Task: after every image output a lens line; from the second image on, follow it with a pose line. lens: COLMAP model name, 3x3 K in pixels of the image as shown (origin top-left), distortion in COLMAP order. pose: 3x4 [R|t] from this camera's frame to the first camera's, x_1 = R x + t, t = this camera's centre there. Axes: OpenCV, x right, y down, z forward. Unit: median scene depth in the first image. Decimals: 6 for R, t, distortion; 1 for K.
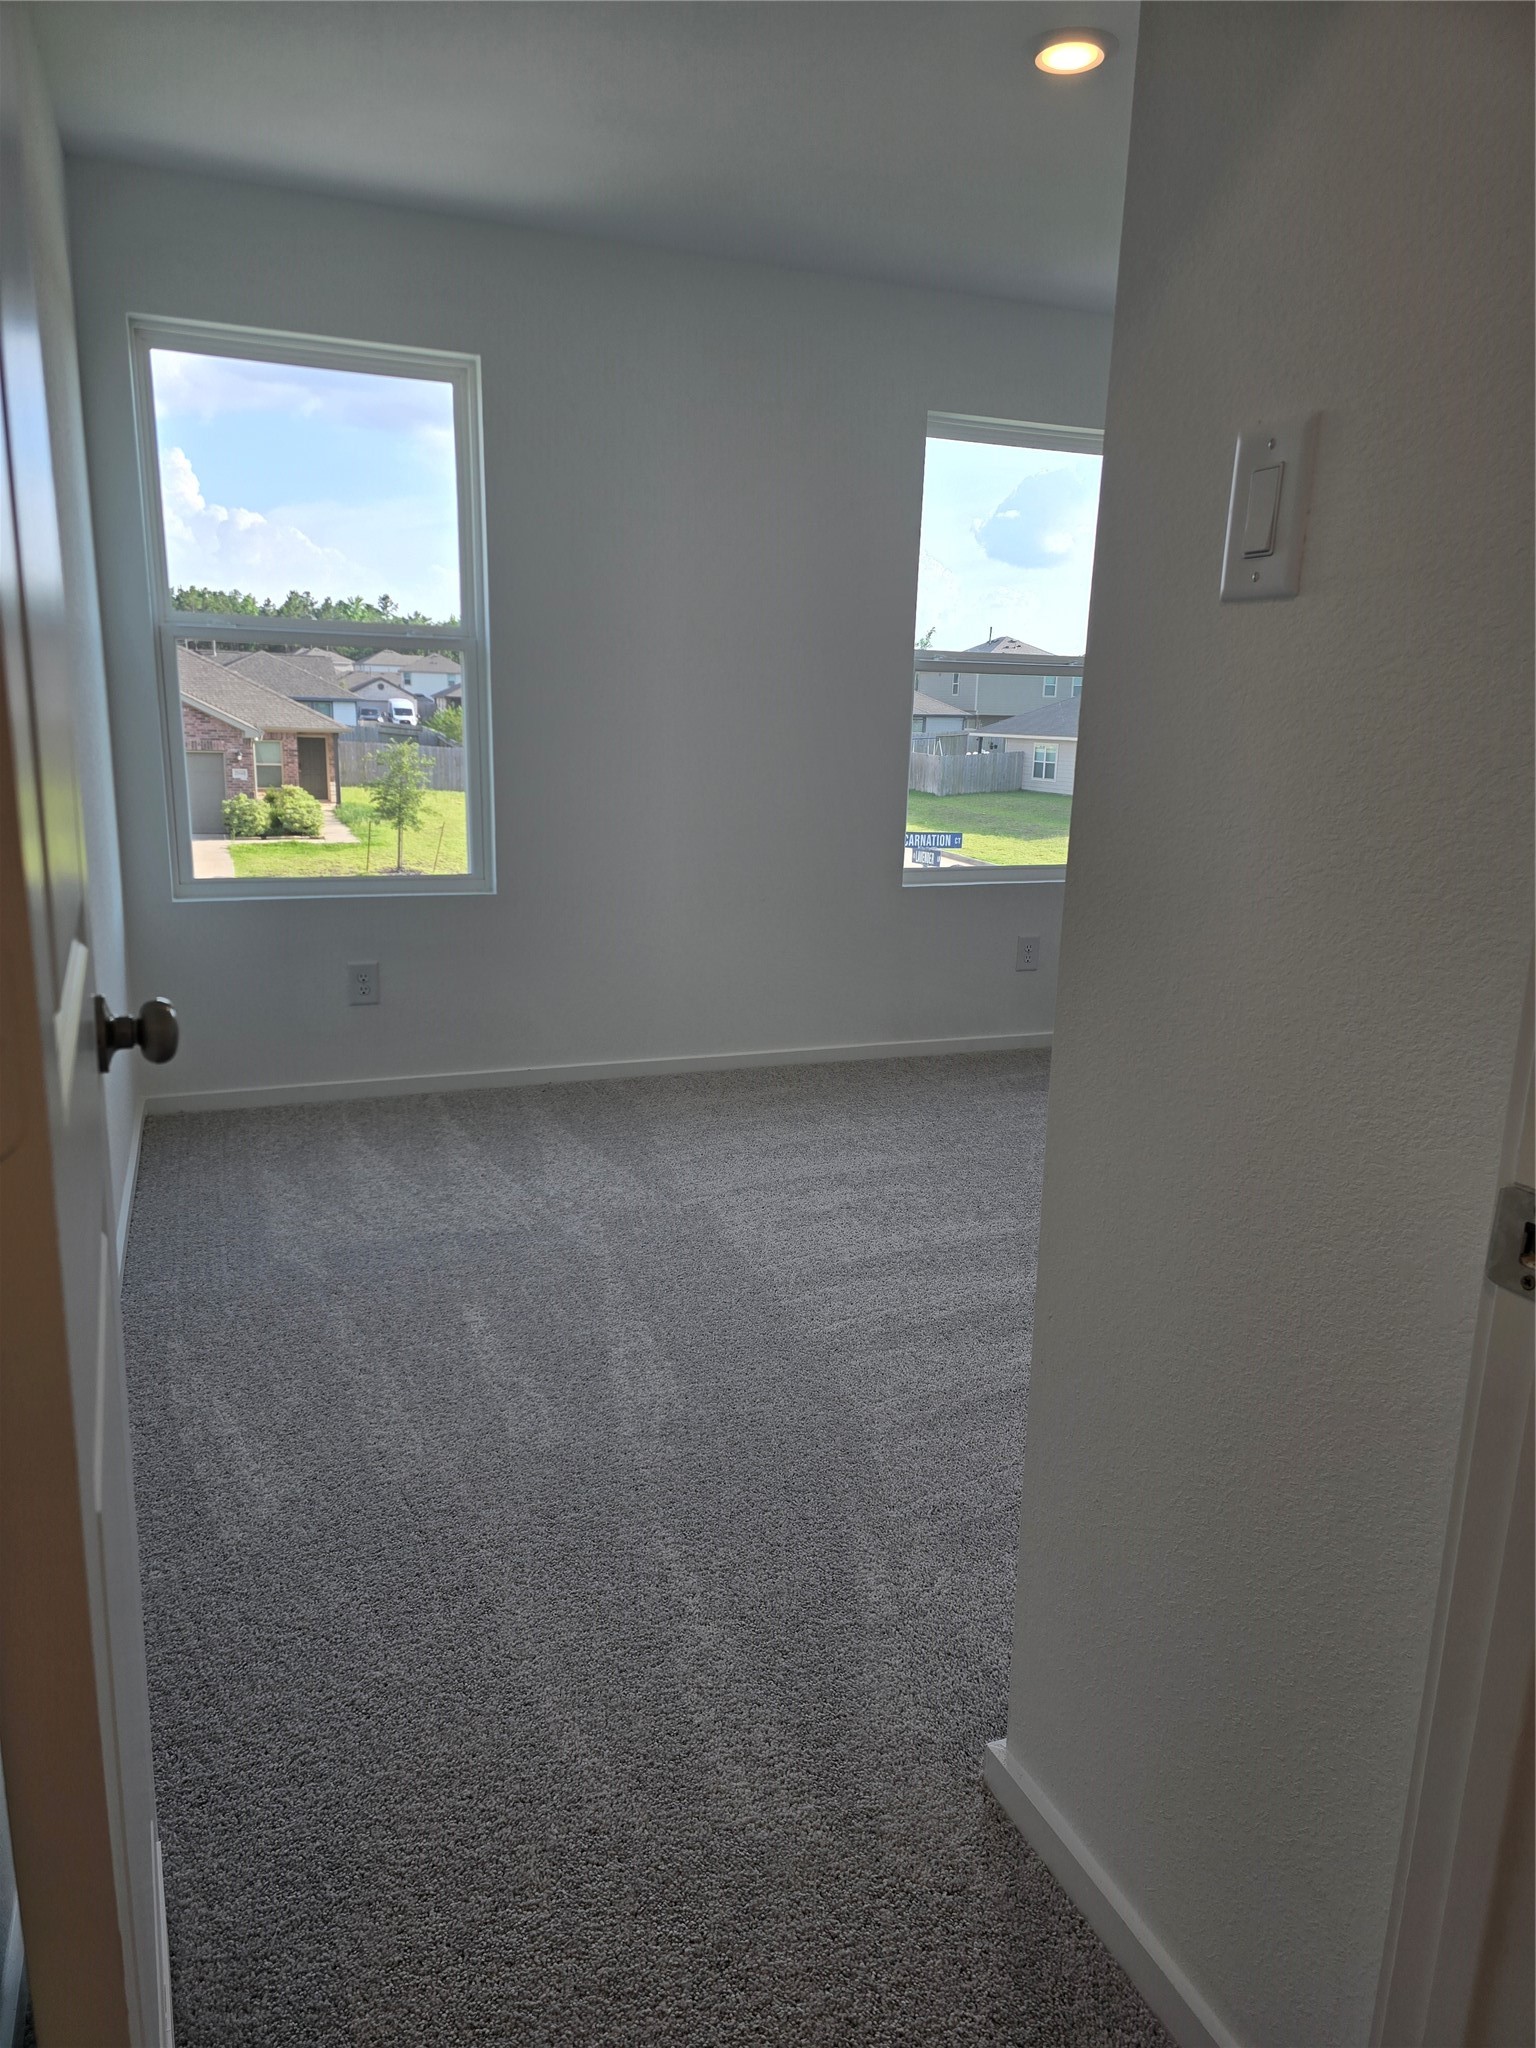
lens RADIAL K [[1383.3, 0, 772.6], [0, 1383.3, 1022.7], [0, 0, 1]] dist [0.063900, -0.070518]
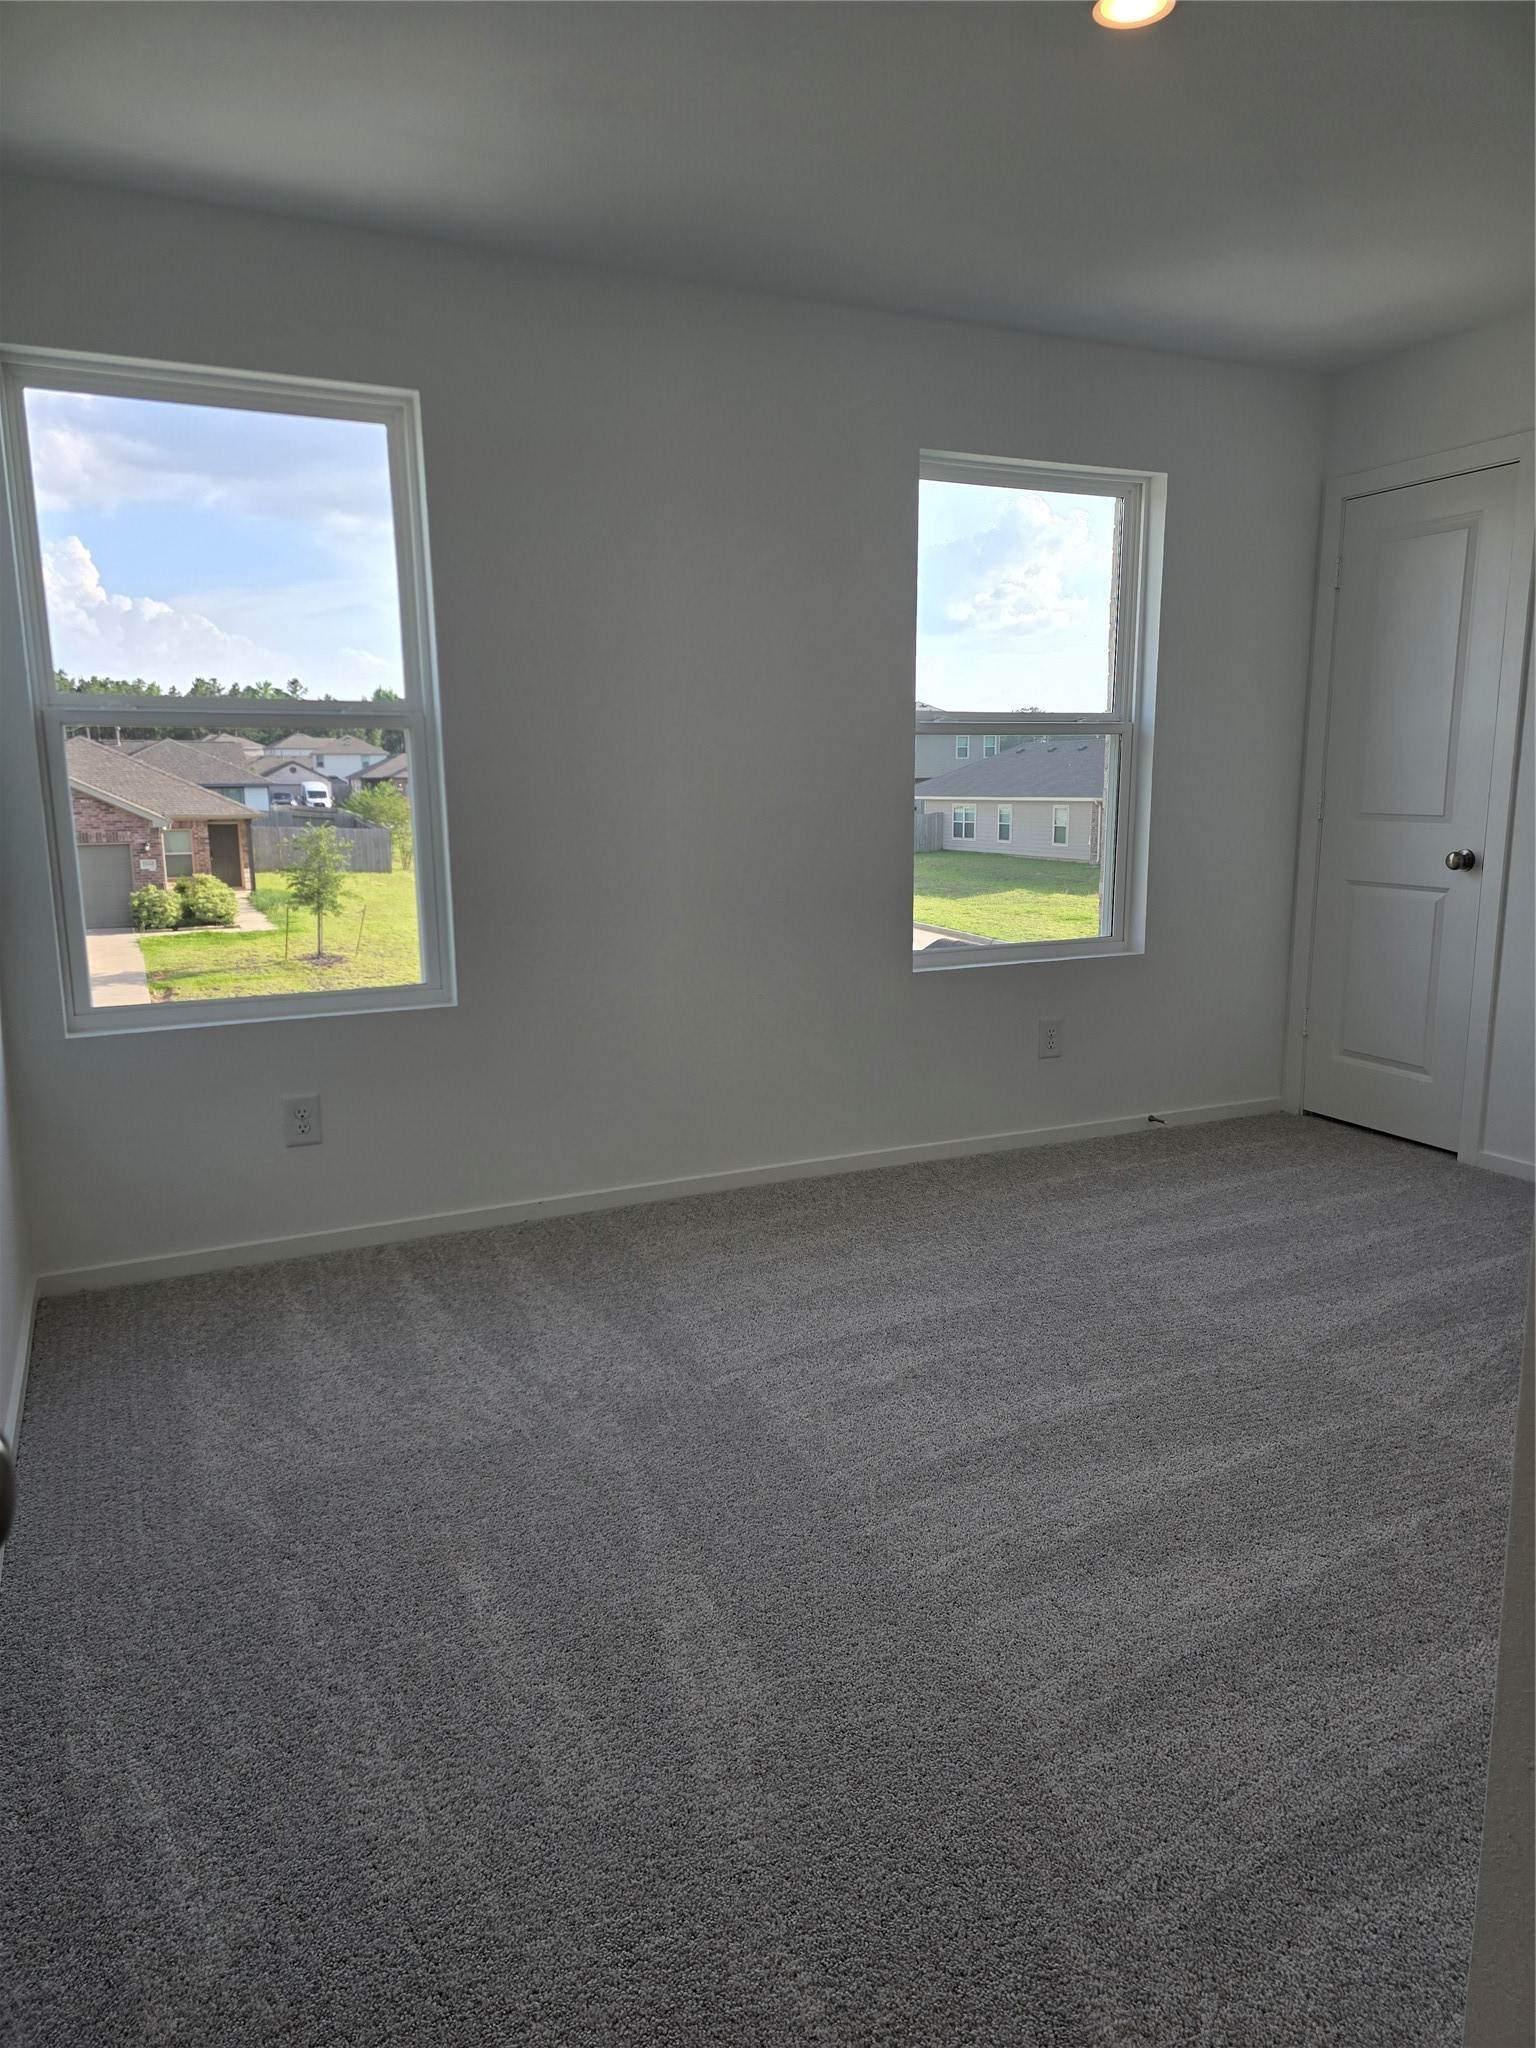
lens RADIAL K [[1383.3, 0, 784.1], [0, 1383.3, 1014.9], [0, 0, 1]] dist [0.063900, -0.070518]
pose [[0.997137, -0.045849, 0.060124, -0.054677], [0.048925, 0.997513, -0.050734, -0.037327], [-0.057648, 0.053530, 0.996901, 0.148216]]
